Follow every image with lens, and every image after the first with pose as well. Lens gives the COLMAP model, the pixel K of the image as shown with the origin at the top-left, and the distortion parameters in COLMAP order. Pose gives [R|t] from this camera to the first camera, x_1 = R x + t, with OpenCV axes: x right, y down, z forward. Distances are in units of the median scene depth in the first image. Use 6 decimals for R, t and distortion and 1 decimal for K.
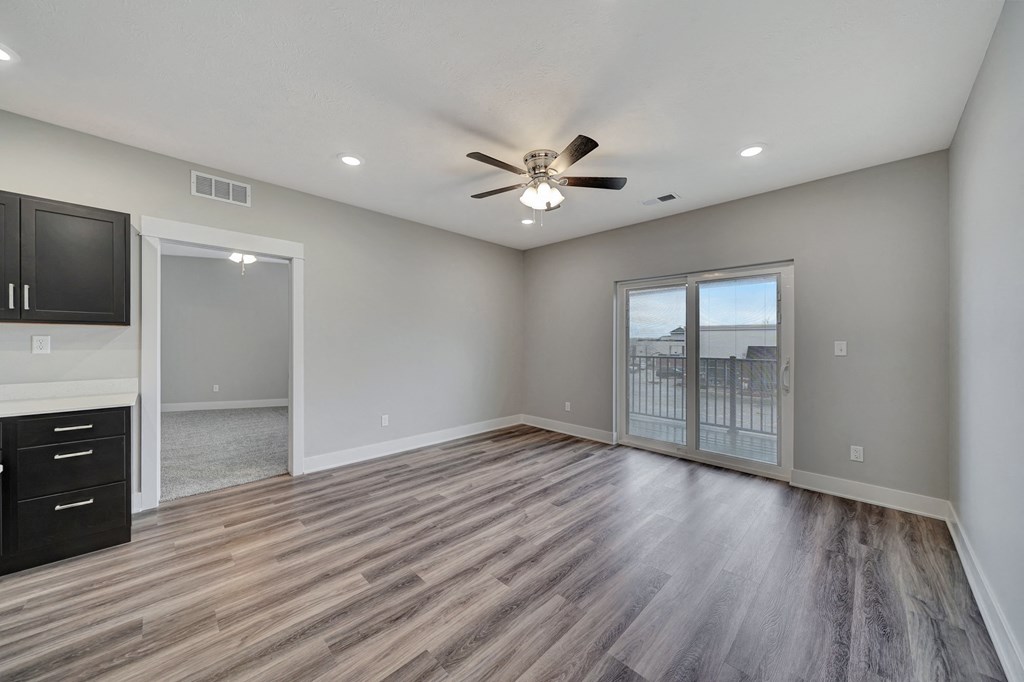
lens RADIAL K [[353.2, 0, 512.0], [0, 353.2, 341.0], [0, 0, 1]] dist [-0.000788, -0.000044]
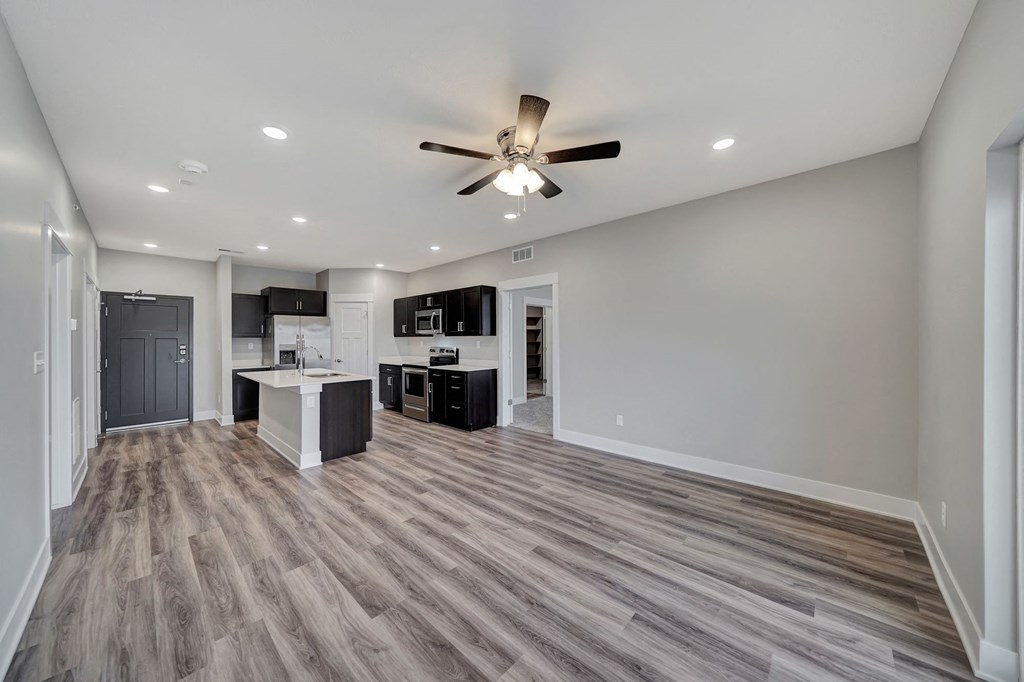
lens RADIAL K [[353.2, 0, 512.0], [0, 353.2, 341.0], [0, 0, 1]] dist [-0.000788, -0.000044]
pose [[0.043885, 0.000784, -0.999036, 0.908291], [0.004771, 0.999988, 0.000995, -0.012019], [0.999025, -0.004810, 0.043881, 0.891041]]
